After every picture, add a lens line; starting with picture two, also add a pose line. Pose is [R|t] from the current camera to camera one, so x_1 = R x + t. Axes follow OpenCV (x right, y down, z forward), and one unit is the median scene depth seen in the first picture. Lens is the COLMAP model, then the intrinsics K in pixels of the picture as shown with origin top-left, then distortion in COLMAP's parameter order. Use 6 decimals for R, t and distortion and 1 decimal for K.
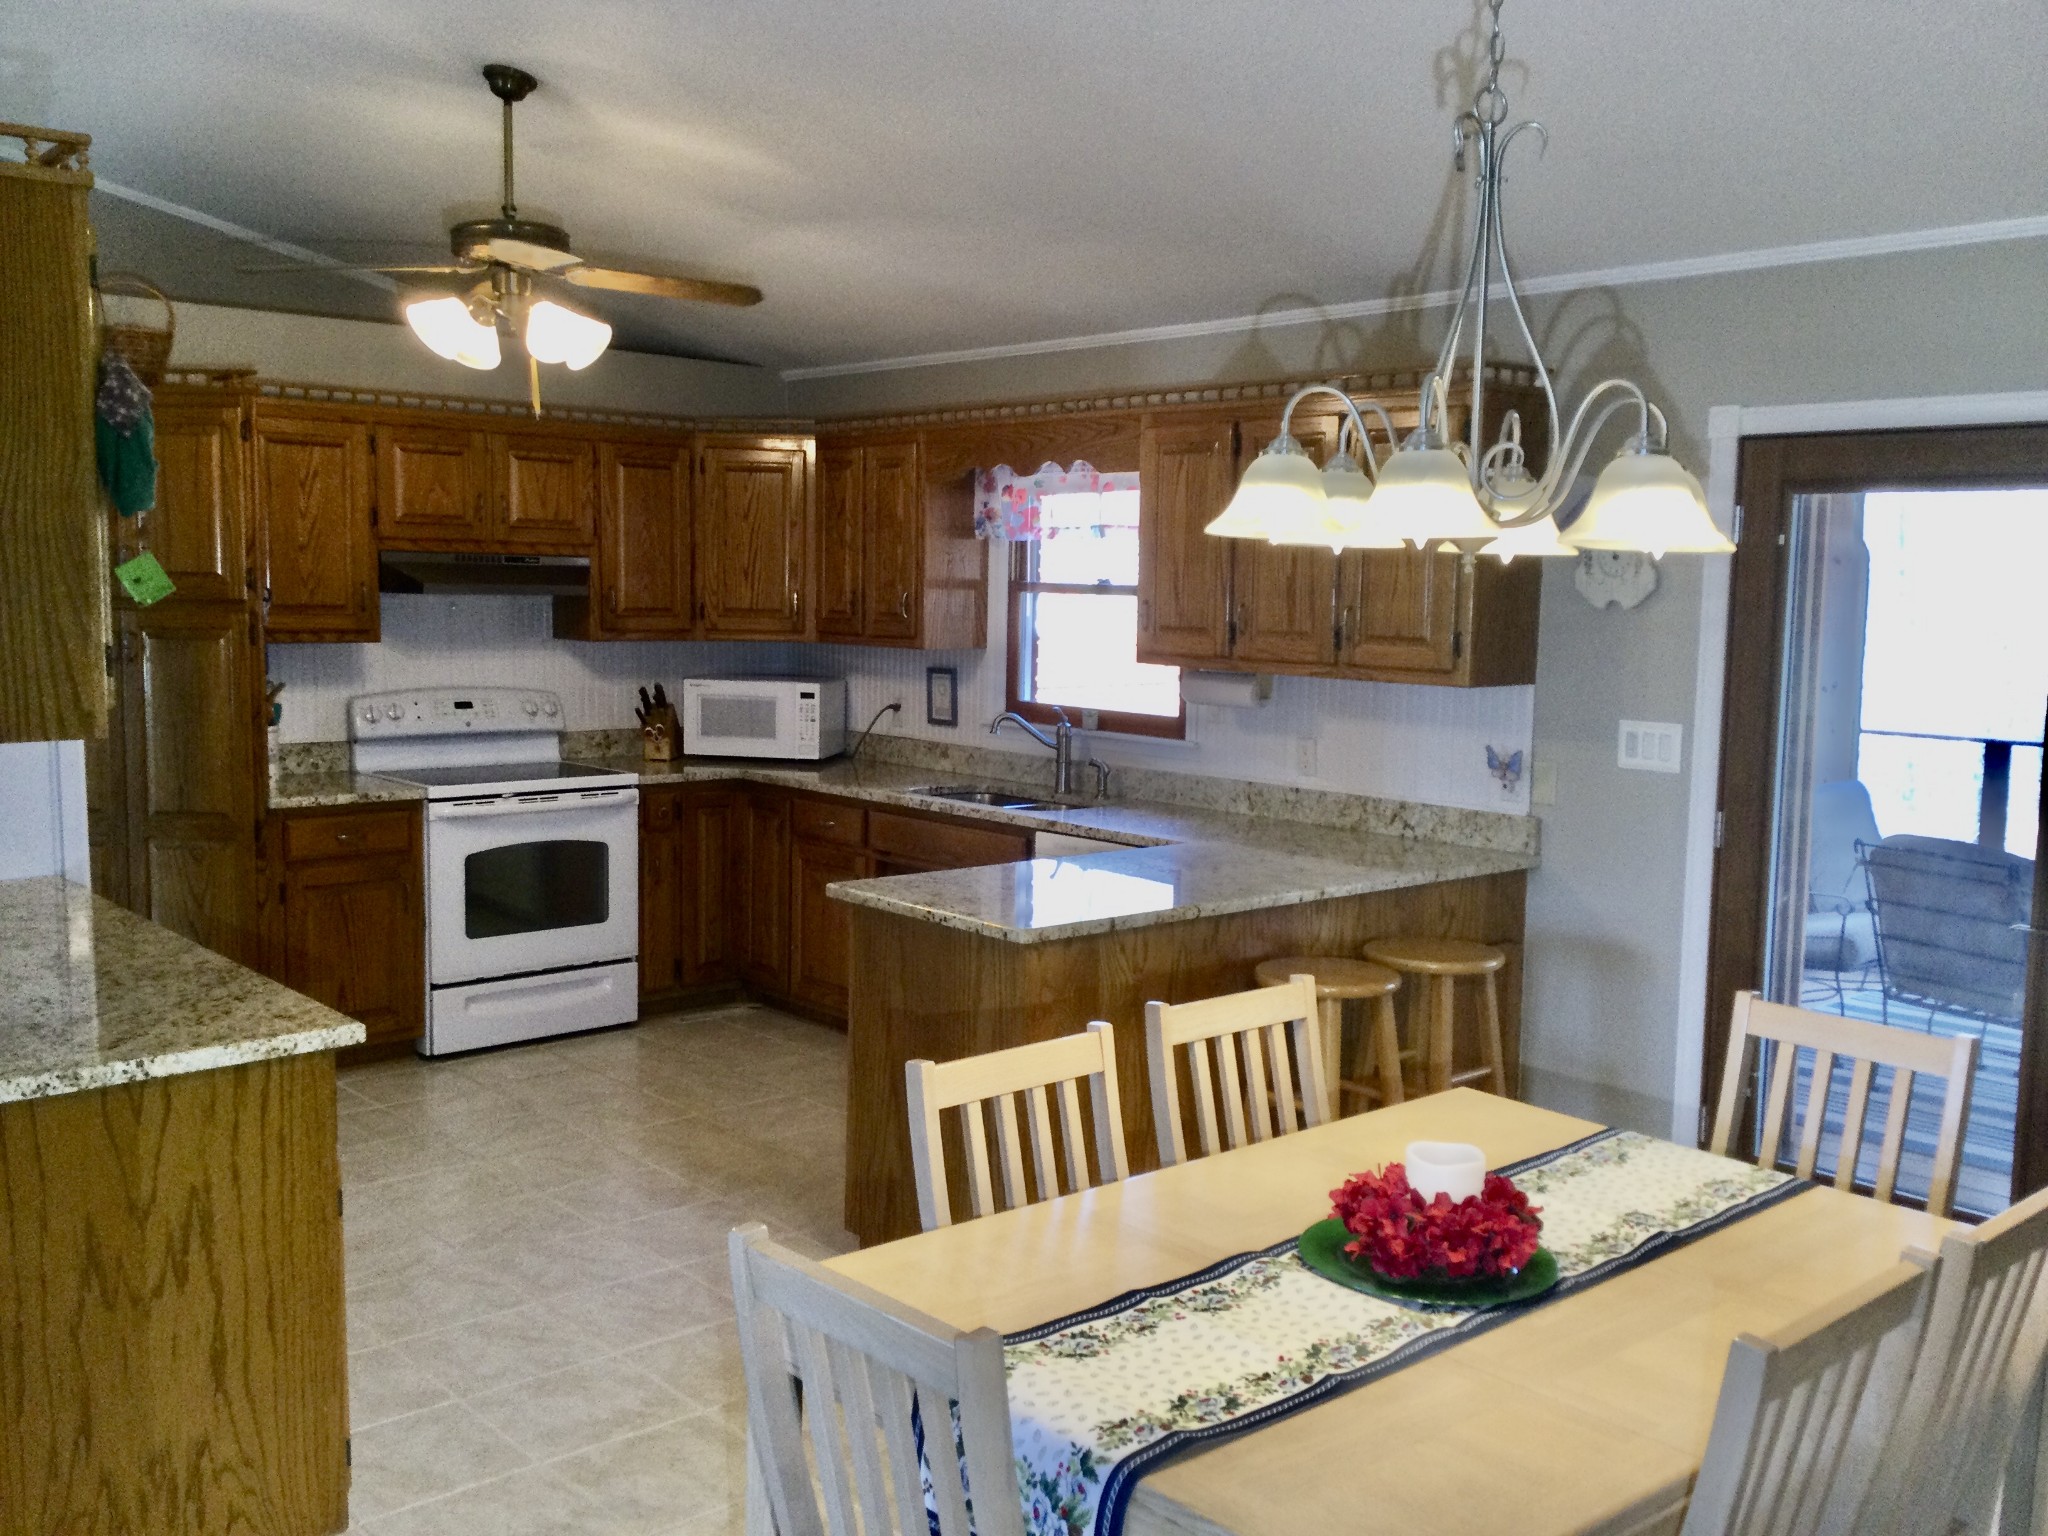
lens RADIAL K [[1842.9, 0, 1025.4], [0, 1842.9, 775.9], [0, 0, 1]] dist [0.164788, -0.327472]
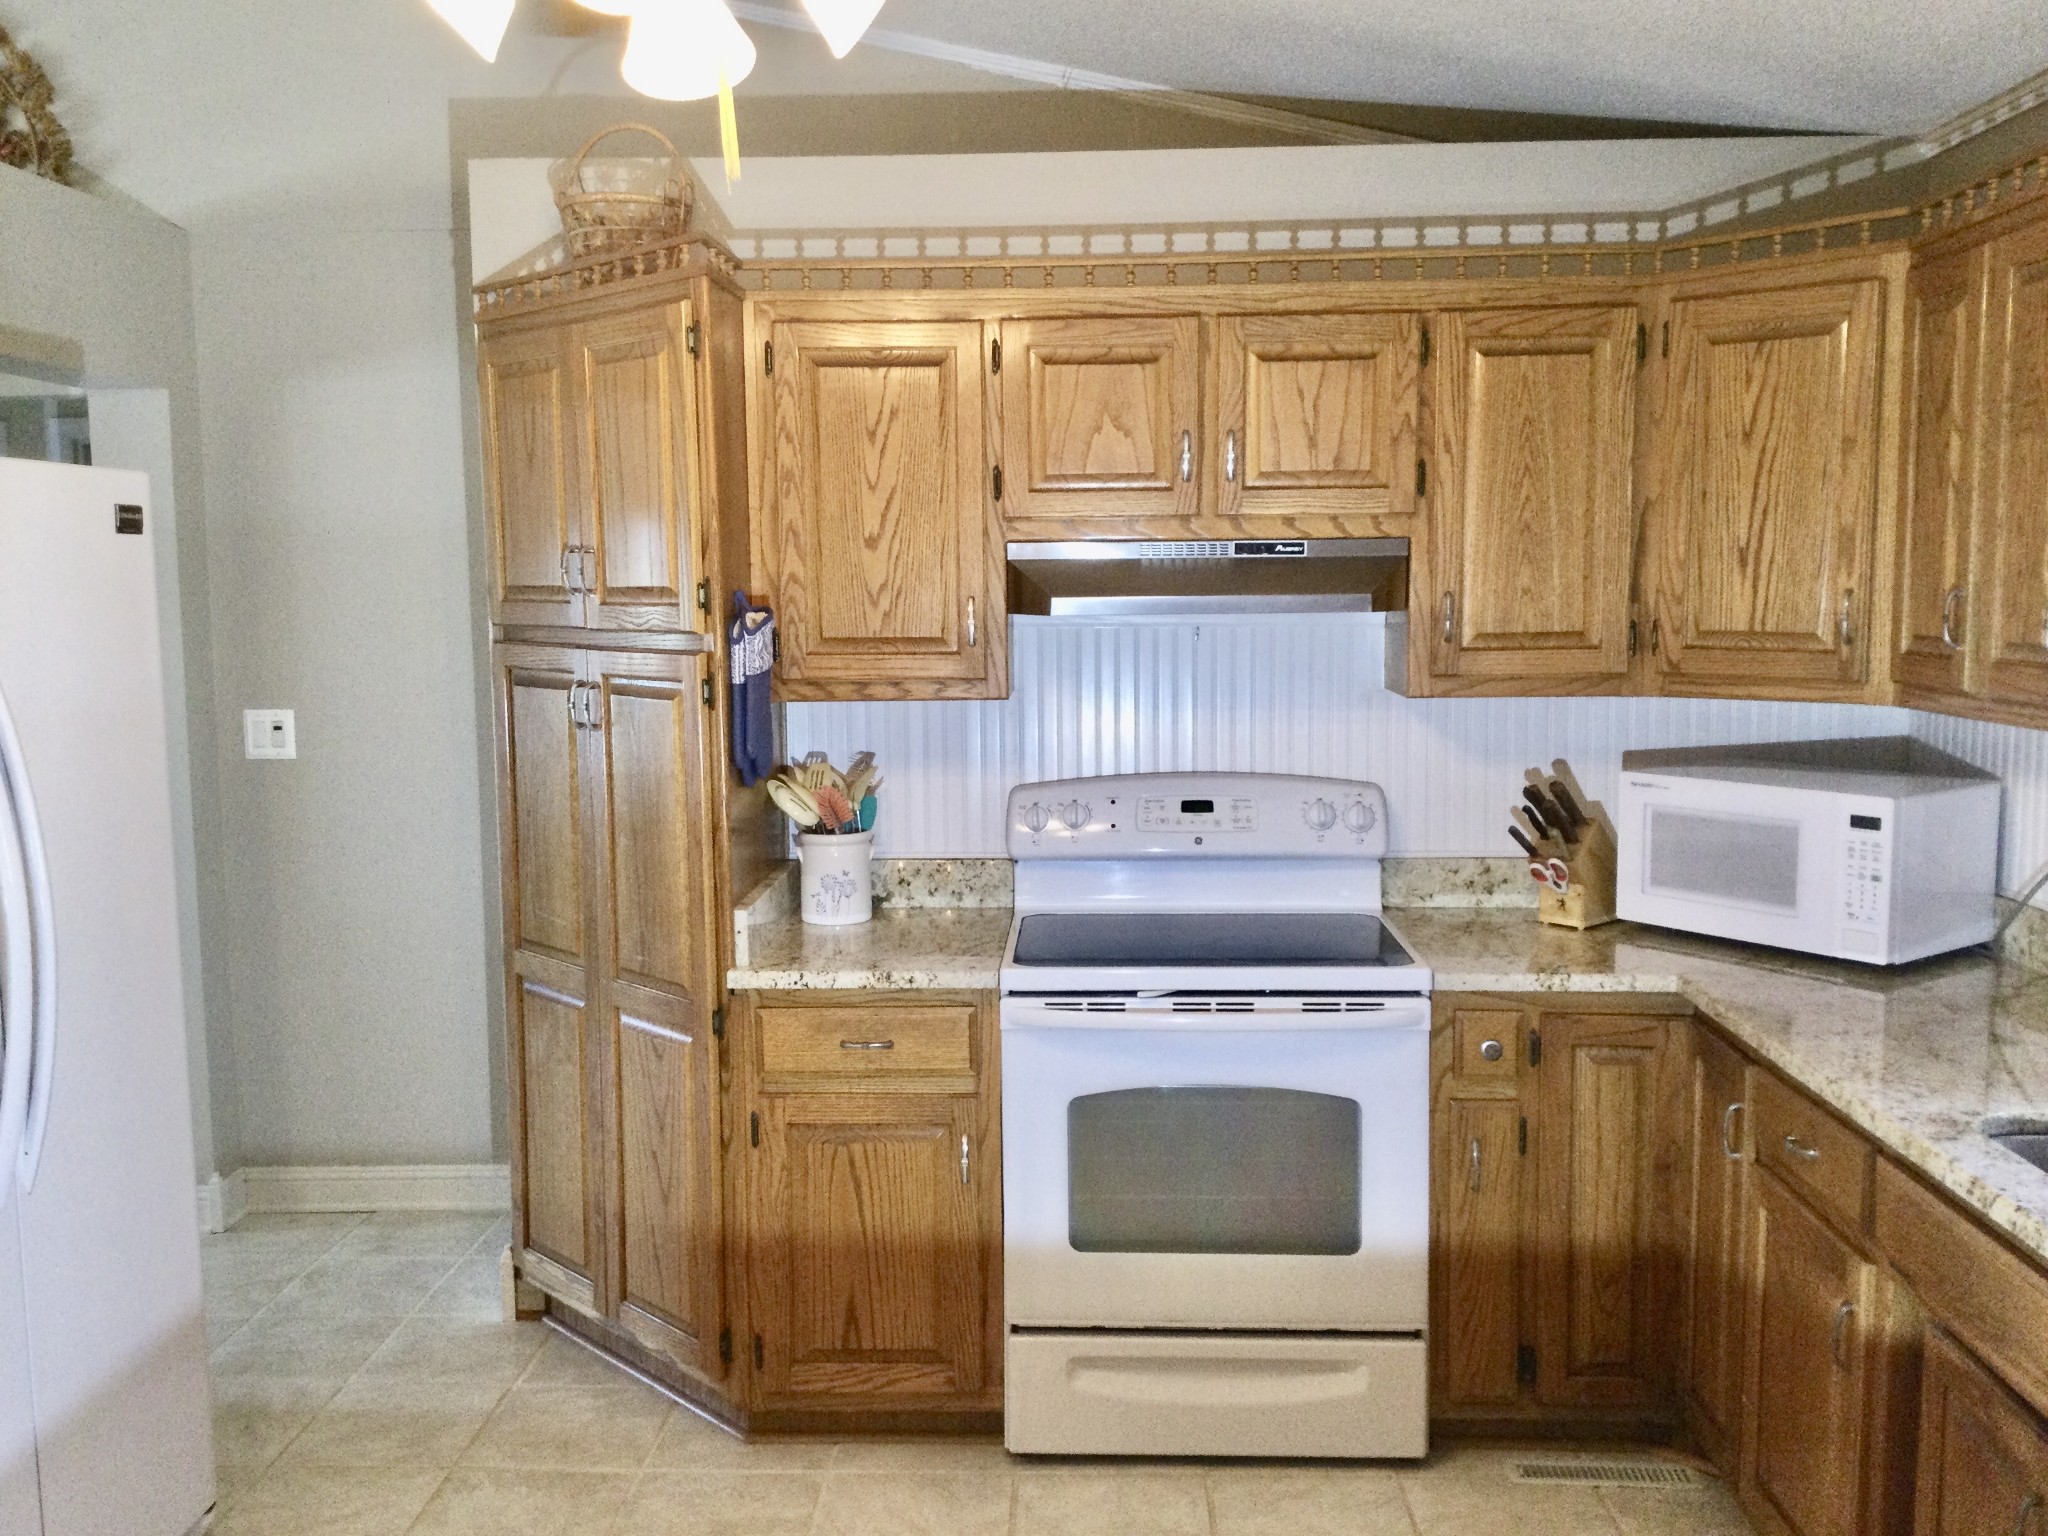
lens RADIAL K [[1842.9, 0, 1025.4], [0, 1842.9, 775.9], [0, 0, 1]] dist [0.164788, -0.327472]
pose [[0.725065, 0.052020, -0.686713, 0.065084], [-0.053298, 0.998391, 0.019356, -0.071854], [0.686615, 0.022566, 0.726671, 0.713593]]
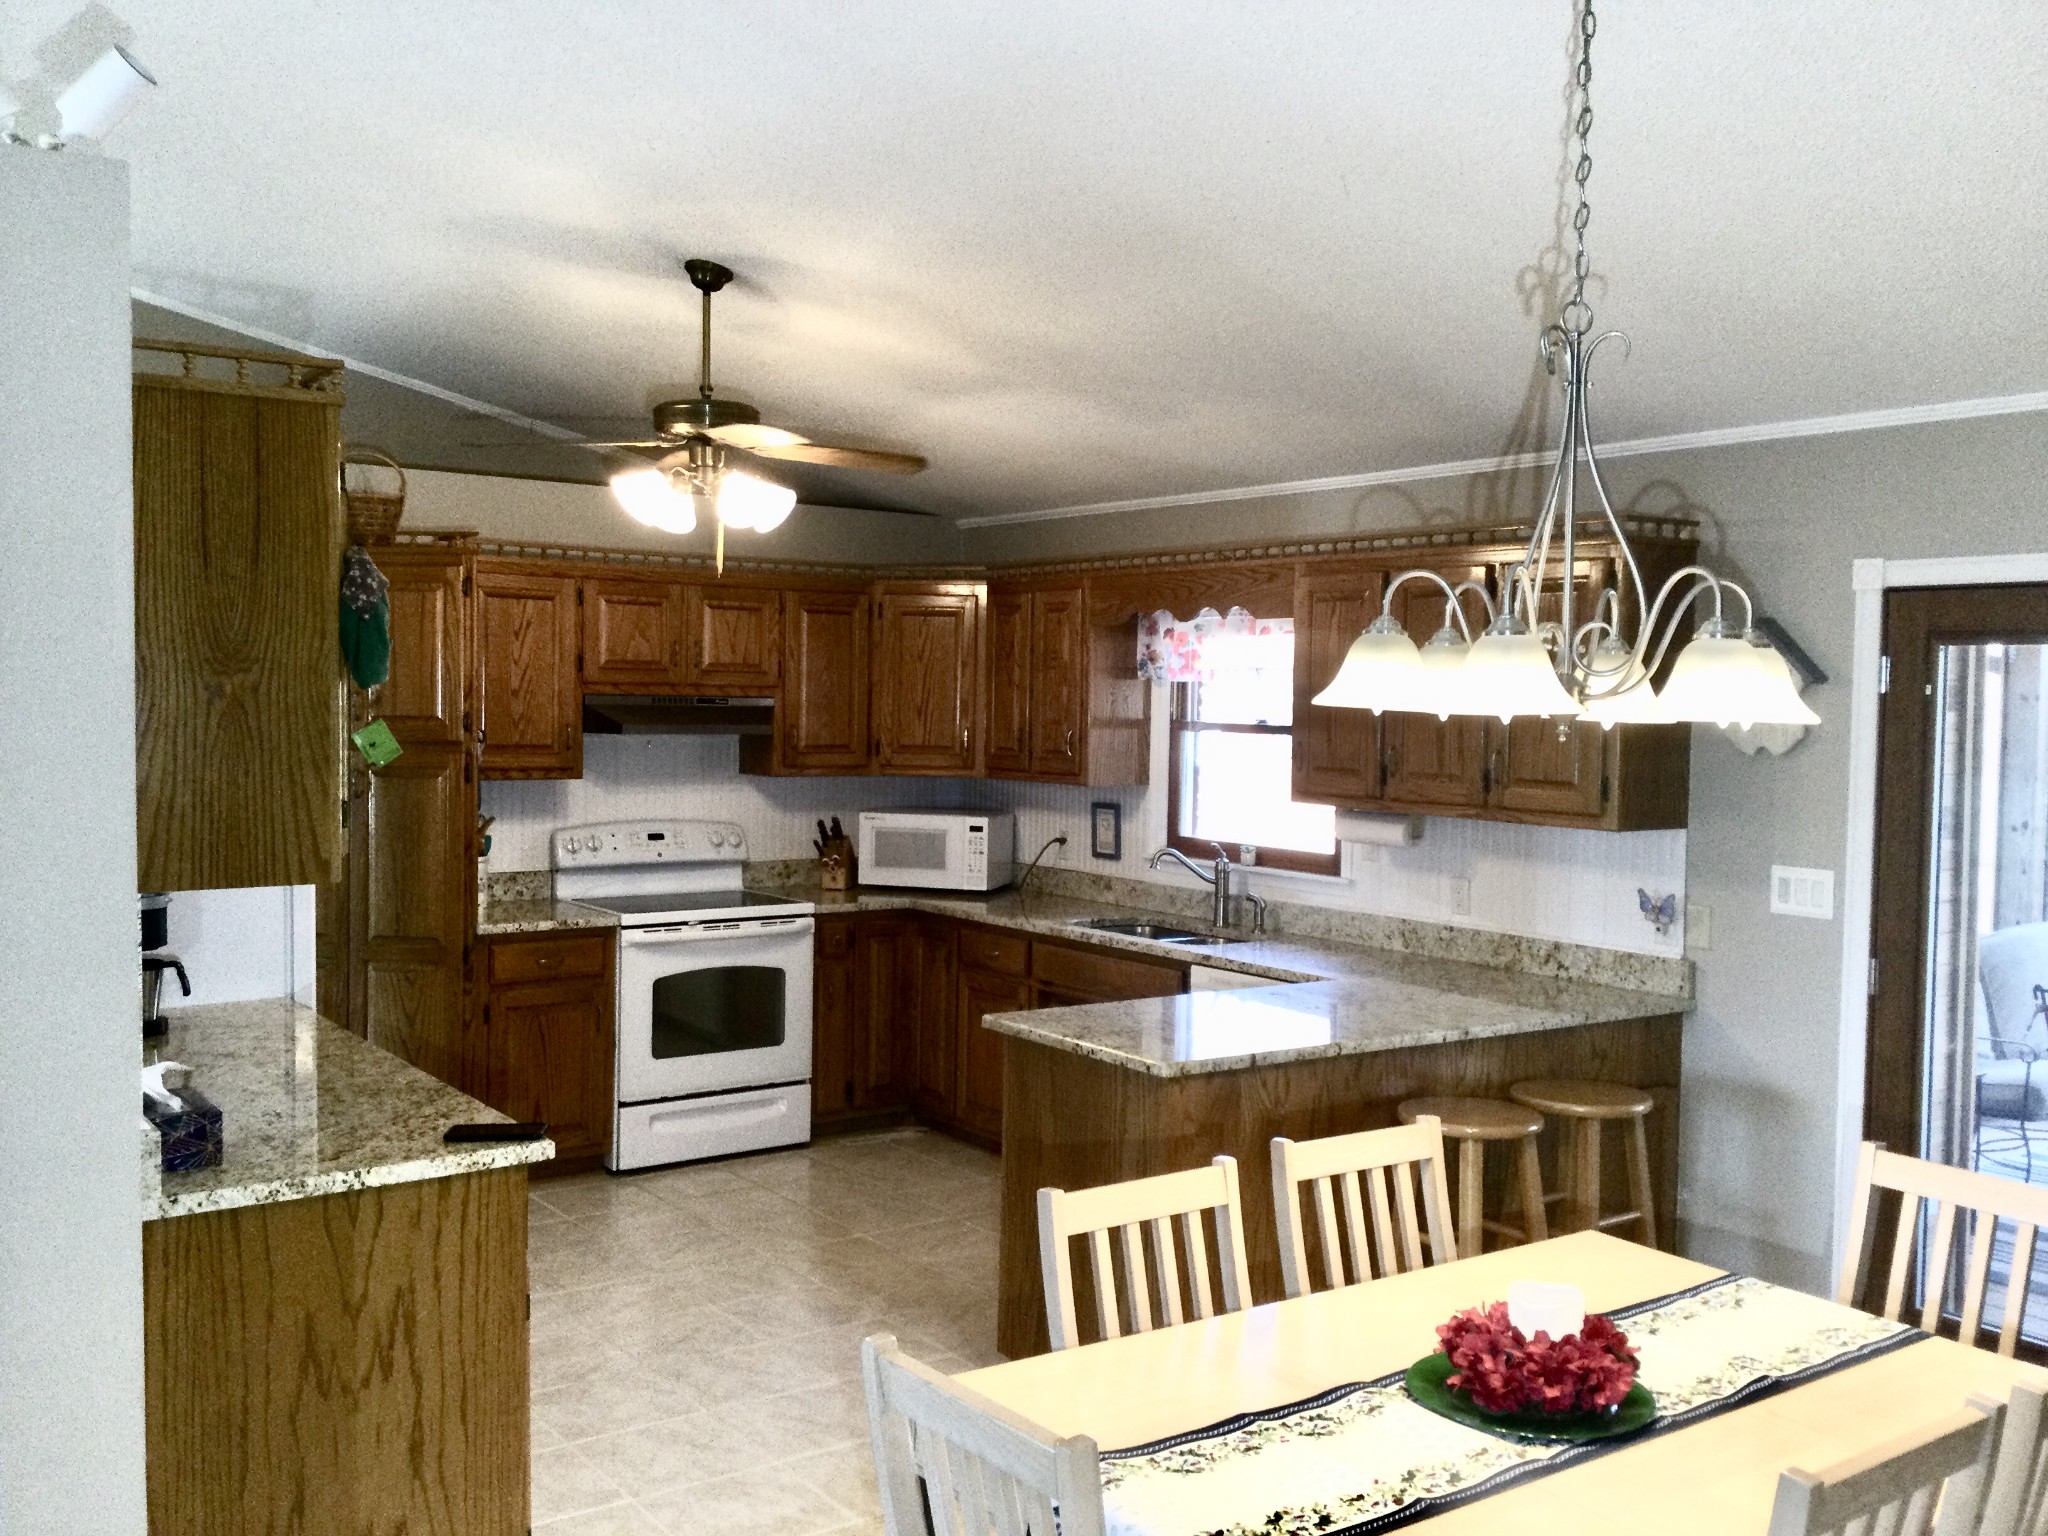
lens RADIAL K [[1844.0, 0, 1030.1], [0, 1844.0, 786.4], [0, 0, 1]] dist [0.143391, -0.281823]
pose [[0.995392, 0.004667, -0.095779, 0.015641], [-0.010492, 0.998119, -0.060407, -0.006659], [0.095317, 0.061133, 0.993568, -0.039650]]
